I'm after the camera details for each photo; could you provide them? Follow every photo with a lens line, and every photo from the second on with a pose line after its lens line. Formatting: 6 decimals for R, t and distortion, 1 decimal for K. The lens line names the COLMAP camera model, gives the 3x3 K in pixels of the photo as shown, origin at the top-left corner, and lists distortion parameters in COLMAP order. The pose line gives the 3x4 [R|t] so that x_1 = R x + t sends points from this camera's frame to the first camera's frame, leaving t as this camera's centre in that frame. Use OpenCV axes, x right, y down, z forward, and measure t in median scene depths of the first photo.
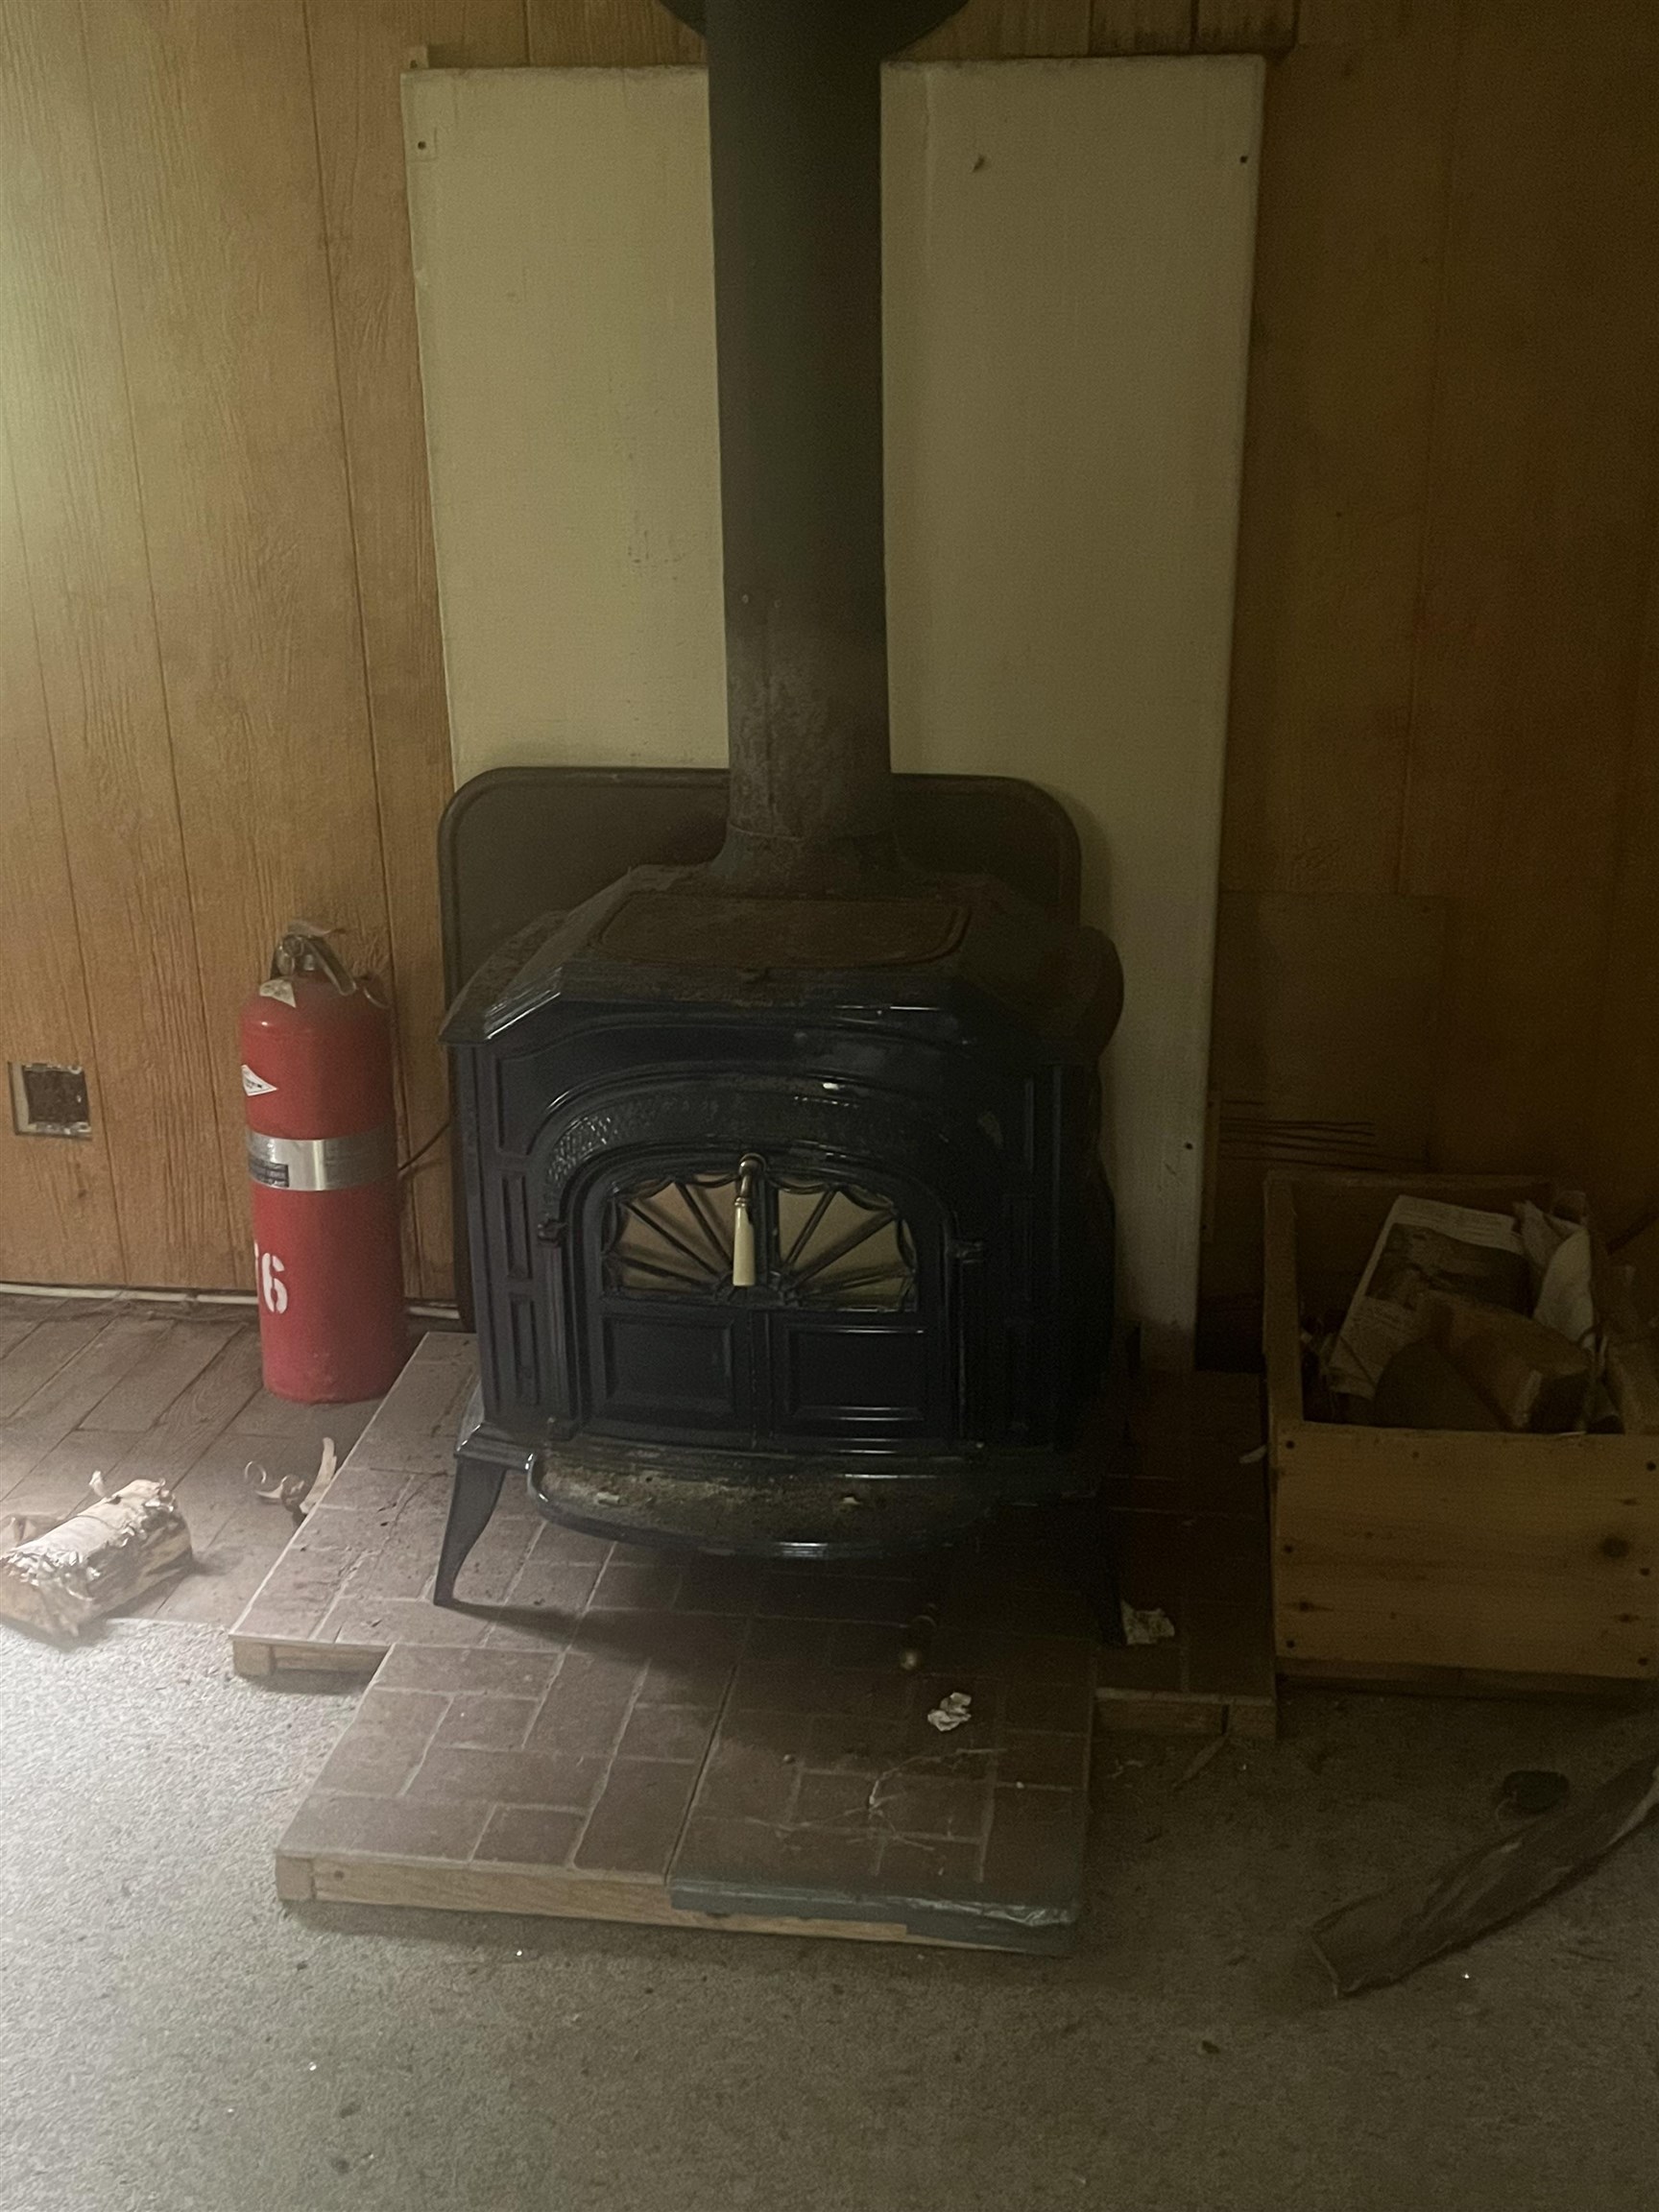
lens RADIAL K [[2370.9, 0, 829.5], [0, 2370.9, 1106.0], [0, 0, 1]] dist [0.005052, 0.003982]
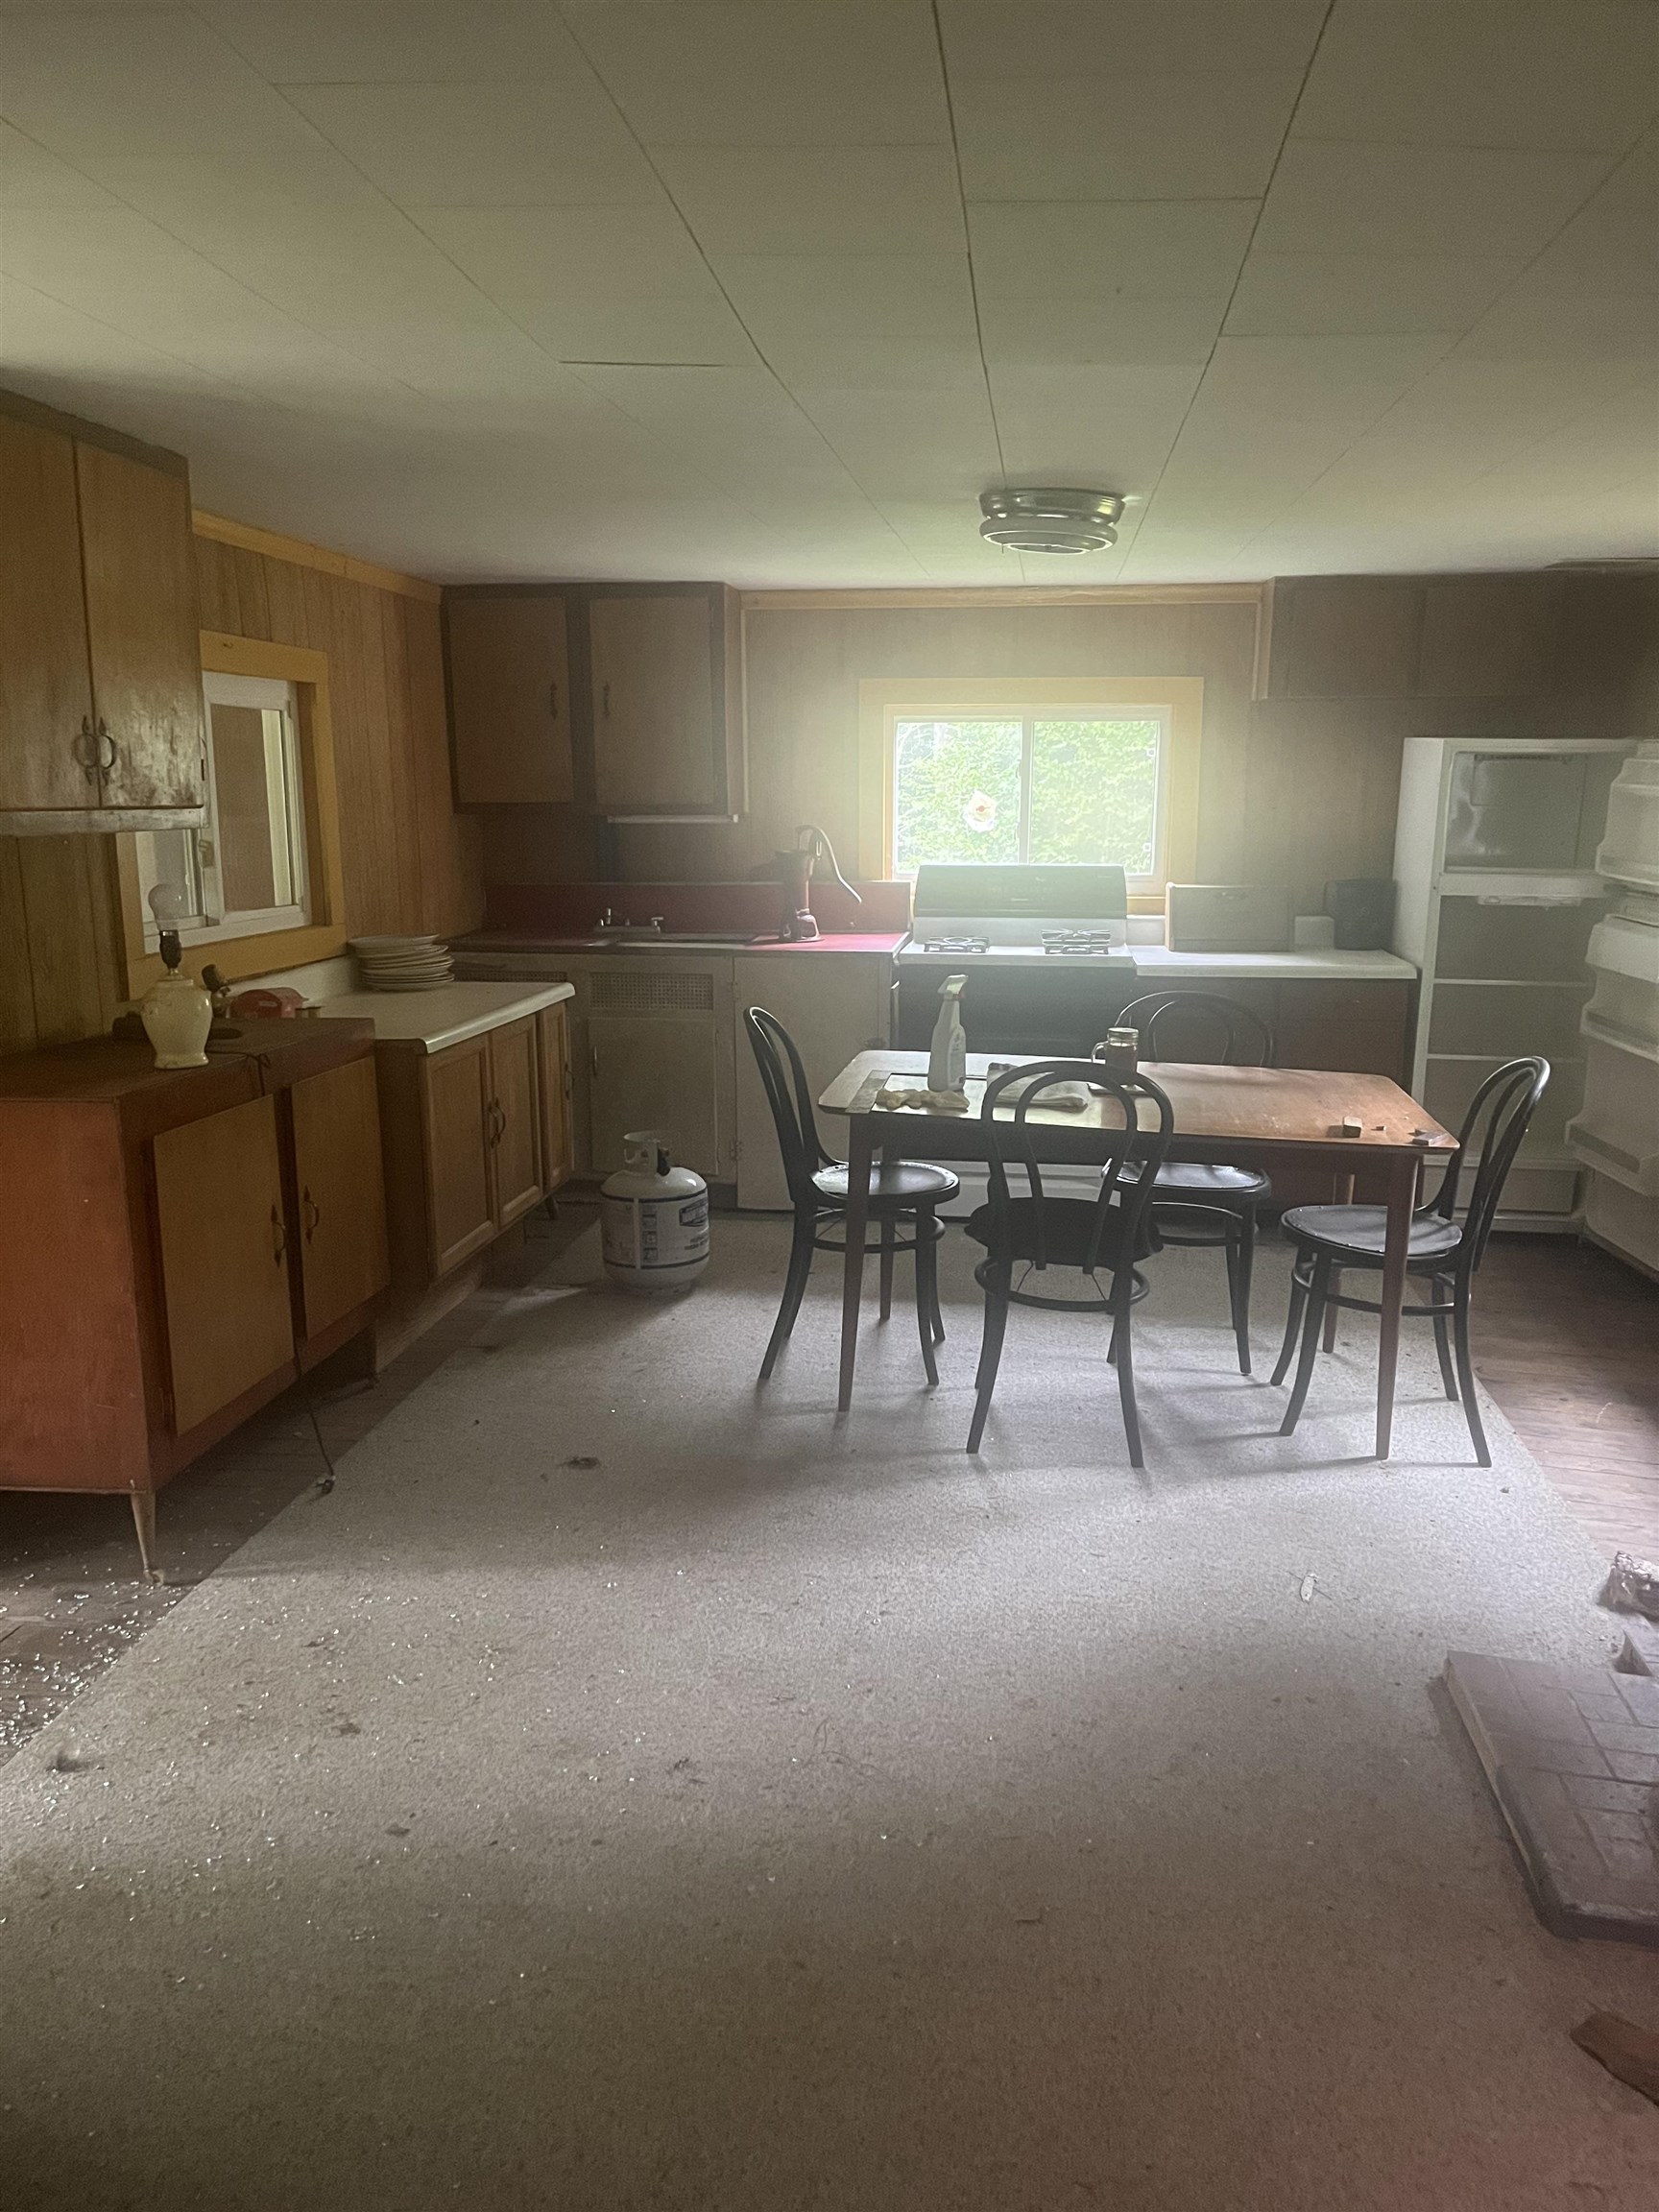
lens RADIAL K [[1637.8, 0, 829.4], [0, 1637.8, 1130.2], [0, 0, 1]] dist [0.012271, 0.004212]
pose [[-0.012616, 0.229345, -0.973263, 0.827609], [-0.375206, 0.901133, 0.217211, -0.154651], [0.926856, 0.367914, 0.074683, 0.195089]]
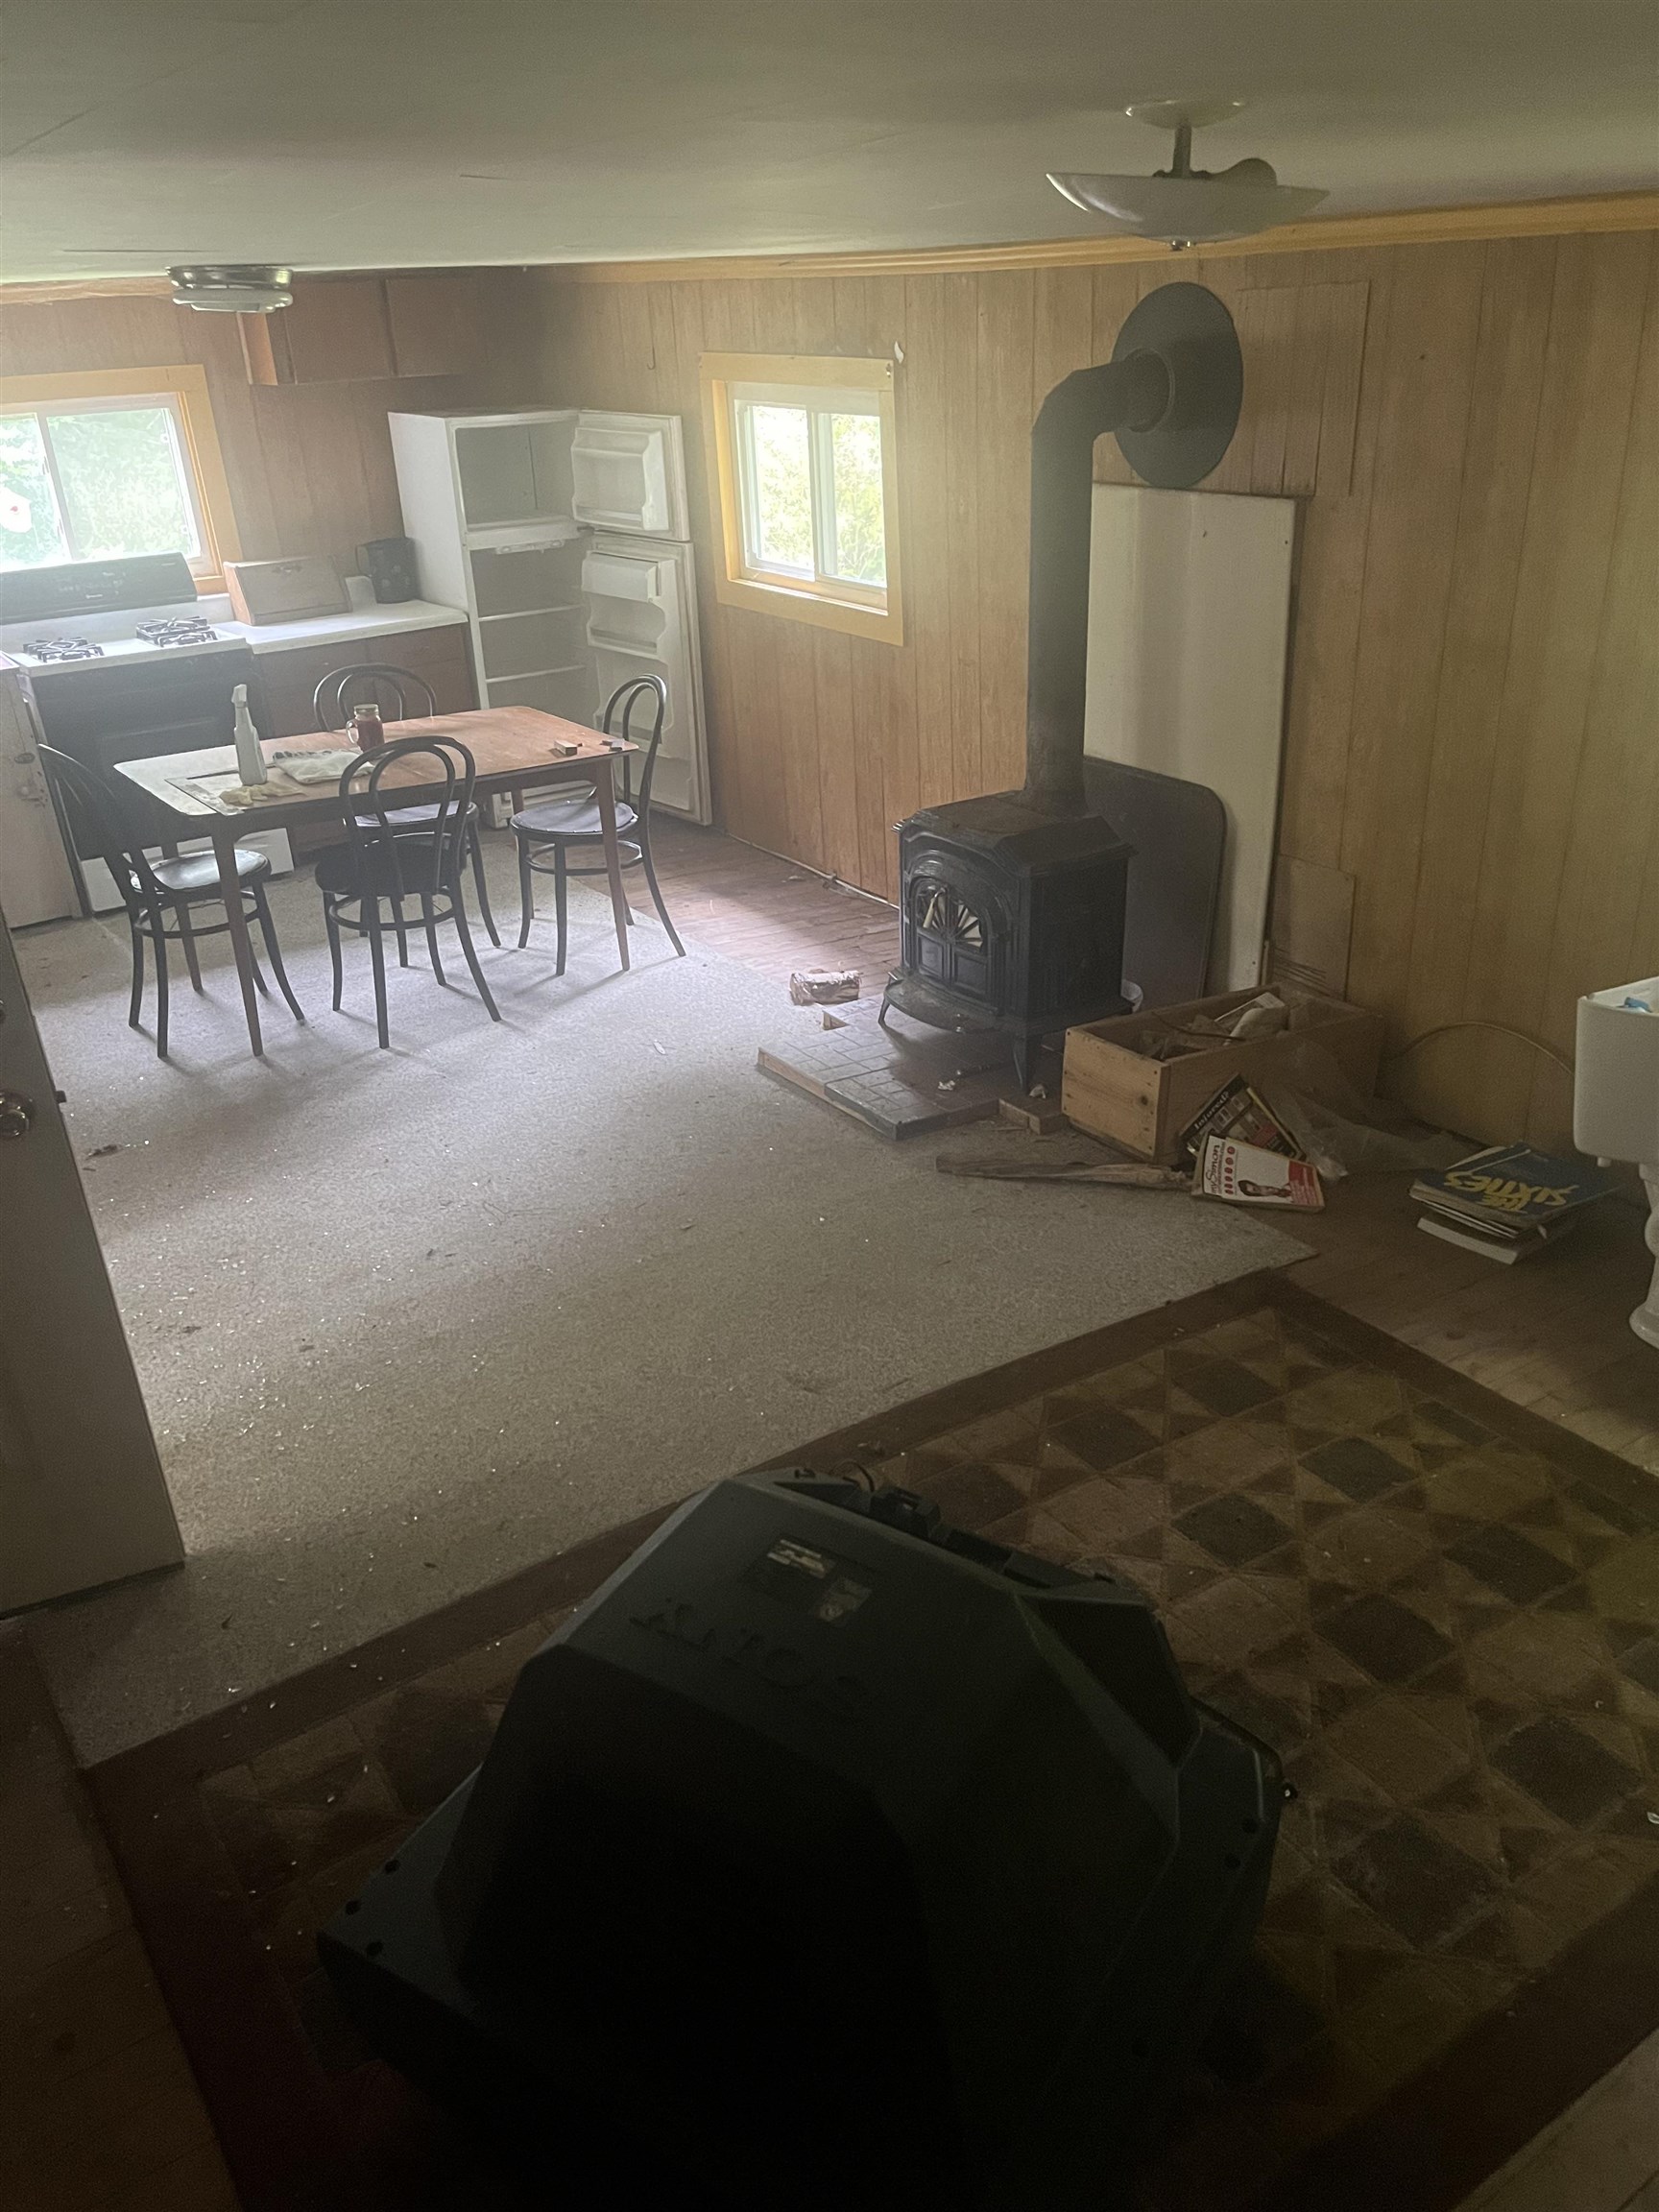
lens RADIAL K [[1682.3, 0, 829.3], [0, 1682.3, 1095.1], [0, 0, 1]] dist [0.082074, -0.117203]
pose [[0.670053, 0.301017, -0.678541, 1.196379], [-0.244676, 0.952568, 0.180966, -0.066402], [0.700830, 0.044767, 0.711922, -0.517589]]
